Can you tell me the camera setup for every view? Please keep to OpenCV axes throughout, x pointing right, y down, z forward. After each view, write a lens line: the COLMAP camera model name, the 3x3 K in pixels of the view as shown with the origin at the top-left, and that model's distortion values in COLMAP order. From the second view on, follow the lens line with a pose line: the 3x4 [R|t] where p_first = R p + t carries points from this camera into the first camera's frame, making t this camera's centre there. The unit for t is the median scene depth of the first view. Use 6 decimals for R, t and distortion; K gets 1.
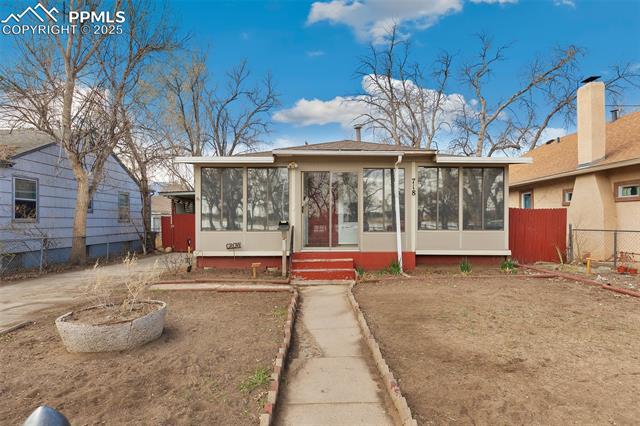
lens RADIAL K [[358.1, 0, 322.1], [0, 358.1, 214.3], [0, 0, 1]] dist [-0.001820, 0.000185]
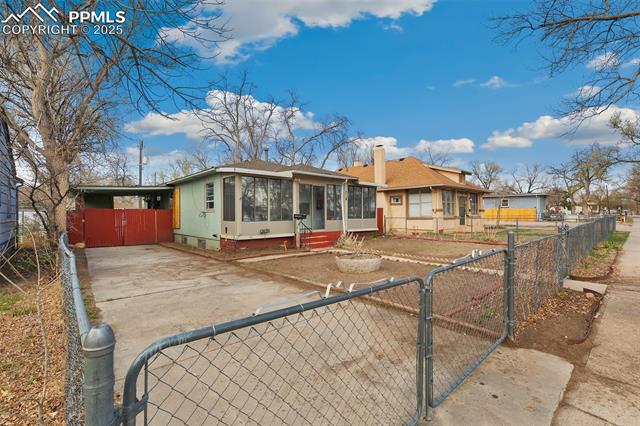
lens RADIAL K [[284.9, 0, 320.2], [0, 284.9, 213.4], [0, 0, 1]] dist [0.006588, -0.001055]
pose [[0.760599, -0.001913, 0.649219, -0.806715], [-0.006416, 0.999925, 0.010464, 0.000197], [-0.649191, -0.012124, 0.760529, -0.044509]]
